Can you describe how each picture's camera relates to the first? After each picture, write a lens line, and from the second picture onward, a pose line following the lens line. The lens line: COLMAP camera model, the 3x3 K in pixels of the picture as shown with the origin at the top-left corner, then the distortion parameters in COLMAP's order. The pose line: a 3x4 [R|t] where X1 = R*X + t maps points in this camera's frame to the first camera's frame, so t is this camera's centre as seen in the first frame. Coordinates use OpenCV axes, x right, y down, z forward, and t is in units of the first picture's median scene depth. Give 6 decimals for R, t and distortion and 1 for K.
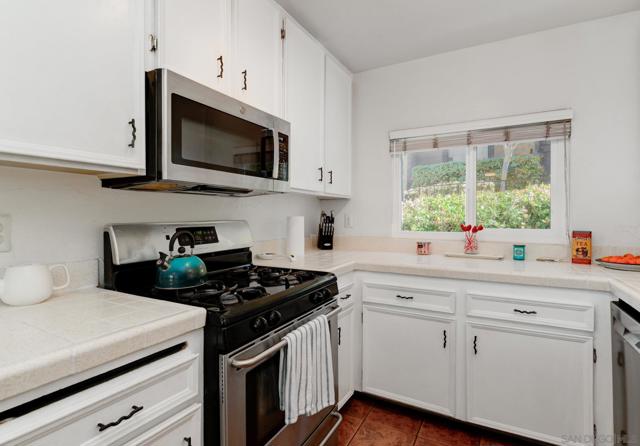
lens RADIAL K [[302.9, 0, 356.9], [0, 302.9, 215.5], [0, 0, 1]] dist [-0.004311, -0.000386]
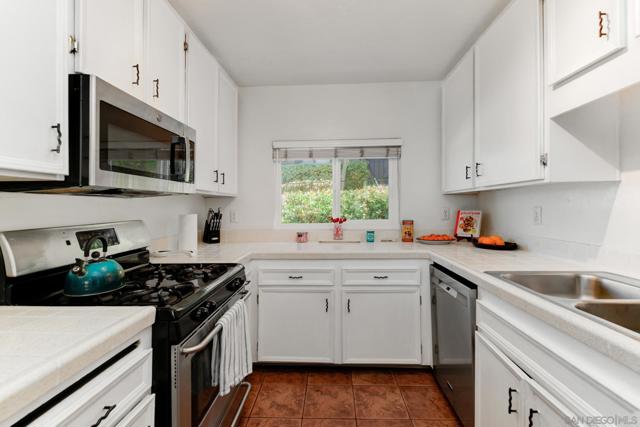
lens RADIAL K [[267.8, 0, 320.7], [0, 267.8, 208.2], [0, 0, 1]] dist [-0.000062, -0.000265]
pose [[0.921828, -0.015541, 0.387288, -0.188711], [0.013391, 0.999876, 0.008249, -0.027394], [-0.387368, -0.002418, 0.921922, -0.071005]]
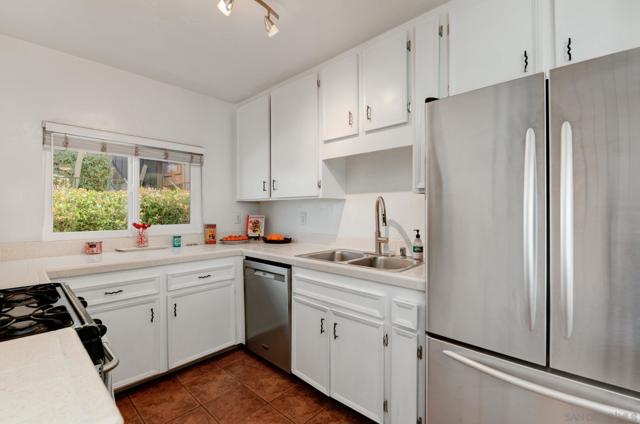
lens RADIAL K [[289.0, 0, 298.1], [0, 289.0, 211.5], [0, 0, 1]] dist [-0.031029, -0.000103]
pose [[0.319671, -0.003916, 0.947521, -0.645514], [-0.002976, 0.999982, 0.005137, -0.029449], [-0.947524, -0.004462, 0.319653, 0.052608]]
